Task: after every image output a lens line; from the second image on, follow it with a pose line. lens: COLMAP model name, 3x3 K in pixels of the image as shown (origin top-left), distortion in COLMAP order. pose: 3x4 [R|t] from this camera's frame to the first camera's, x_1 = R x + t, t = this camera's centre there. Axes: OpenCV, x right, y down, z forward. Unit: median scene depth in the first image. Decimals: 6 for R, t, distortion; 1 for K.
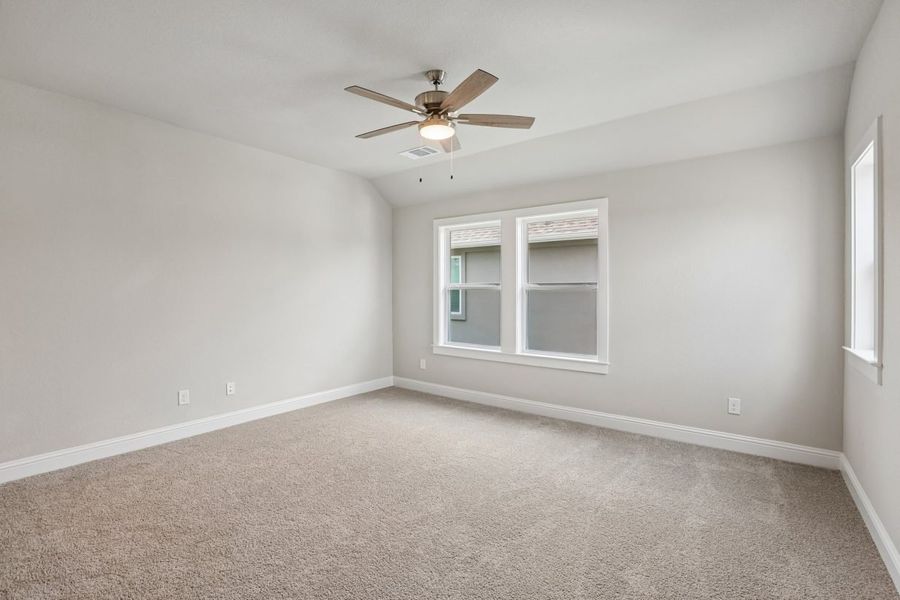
lens RADIAL K [[407.9, 0, 449.3], [0, 407.9, 294.7], [0, 0, 1]] dist [-0.051962, 0.017069]
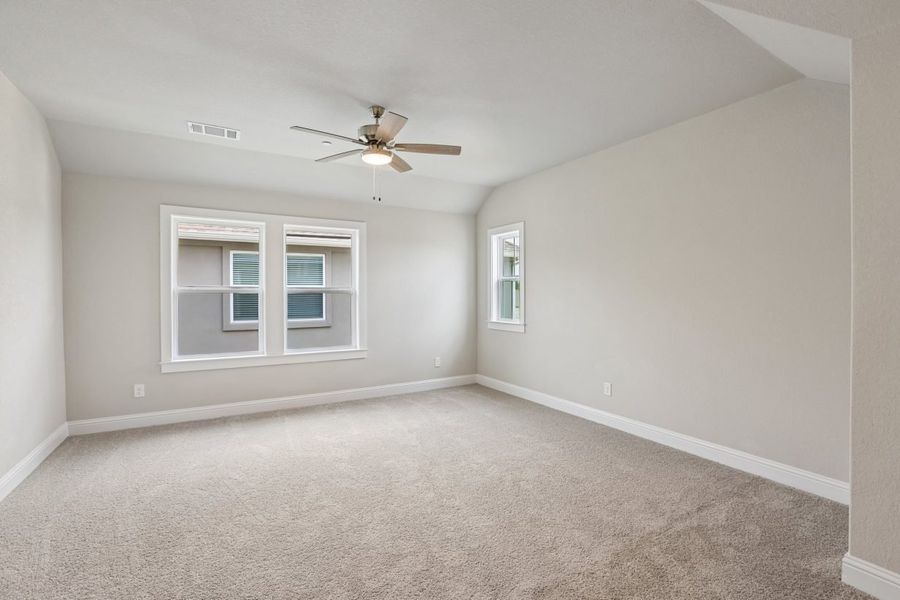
lens RADIAL K [[407.9, 0, 449.3], [0, 407.9, 294.7], [0, 0, 1]] dist [-0.051962, 0.017069]
pose [[0.375934, -0.005047, 0.926633, -0.692676], [0.008633, 0.999961, 0.001944, -0.005989], [-0.926606, 0.007269, 0.375963, 0.243665]]
